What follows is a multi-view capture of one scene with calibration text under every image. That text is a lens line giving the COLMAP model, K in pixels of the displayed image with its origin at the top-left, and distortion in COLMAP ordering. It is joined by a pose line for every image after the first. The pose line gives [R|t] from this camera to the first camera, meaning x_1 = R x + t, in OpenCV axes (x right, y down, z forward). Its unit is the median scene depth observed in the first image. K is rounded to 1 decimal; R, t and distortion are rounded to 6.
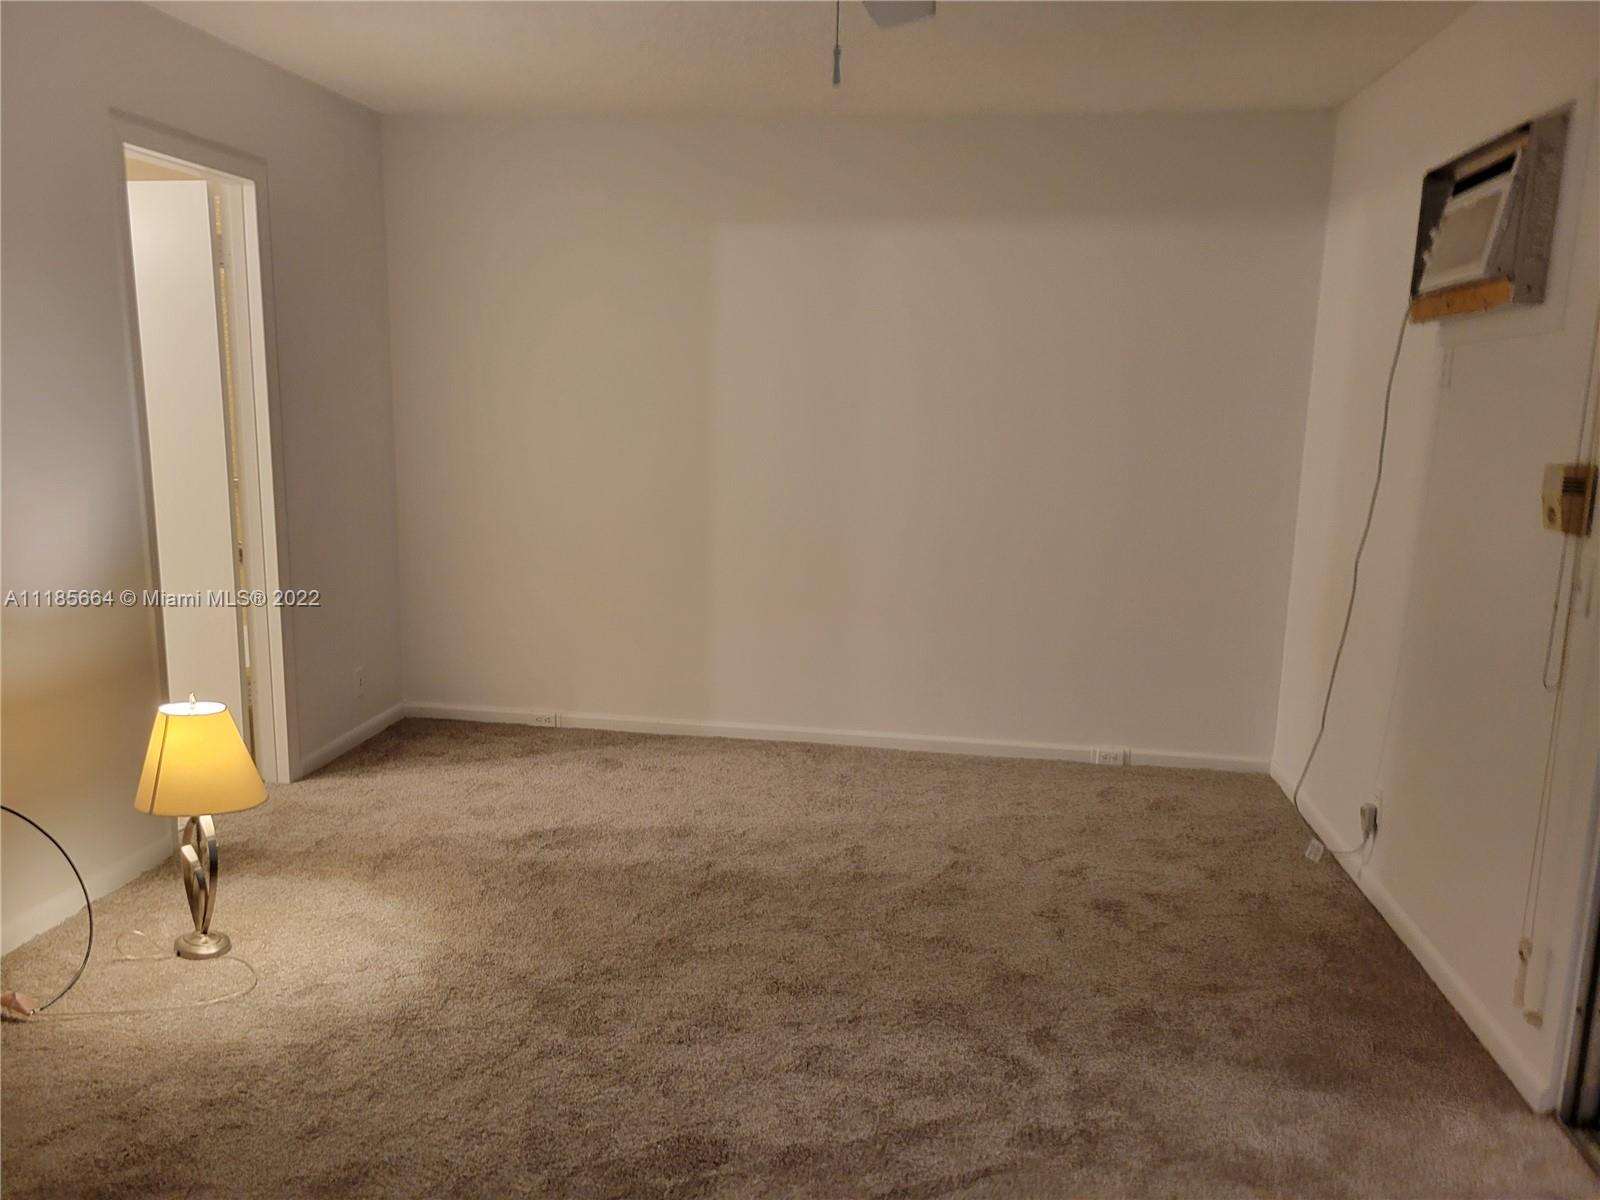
lens RADIAL K [[1230.3, 0, 801.0], [0, 1230.3, 569.0], [0, 0, 1]] dist [0.025235, 0.002632]
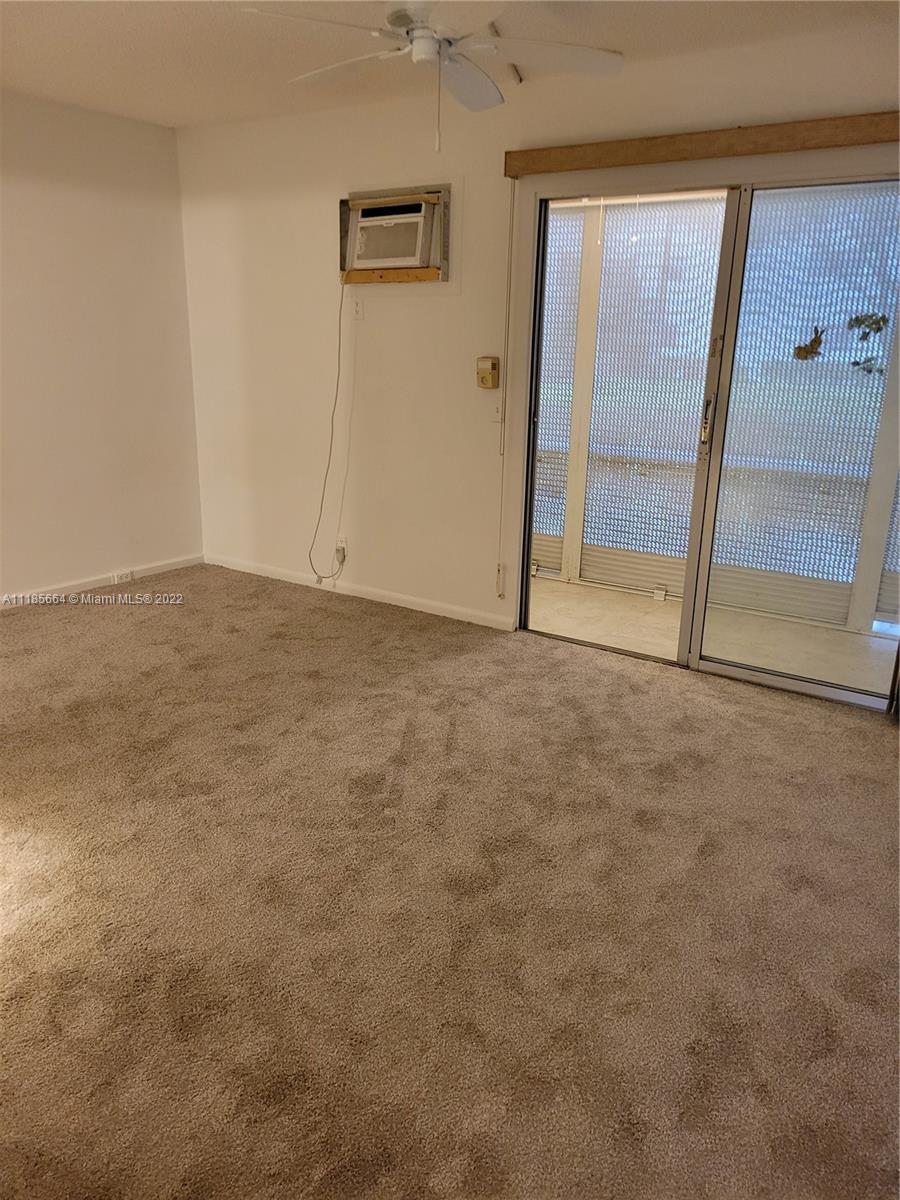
lens RADIAL K [[922.8, 0, 450.0], [0, 922.8, 600.0], [0, 0, 1]] dist [0.025235, 0.002632]
pose [[0.444540, -0.265842, 0.855401, -0.837903], [0.122665, 0.964016, 0.235850, -0.052786], [-0.887320, 0.000083, 0.461154, 0.232370]]
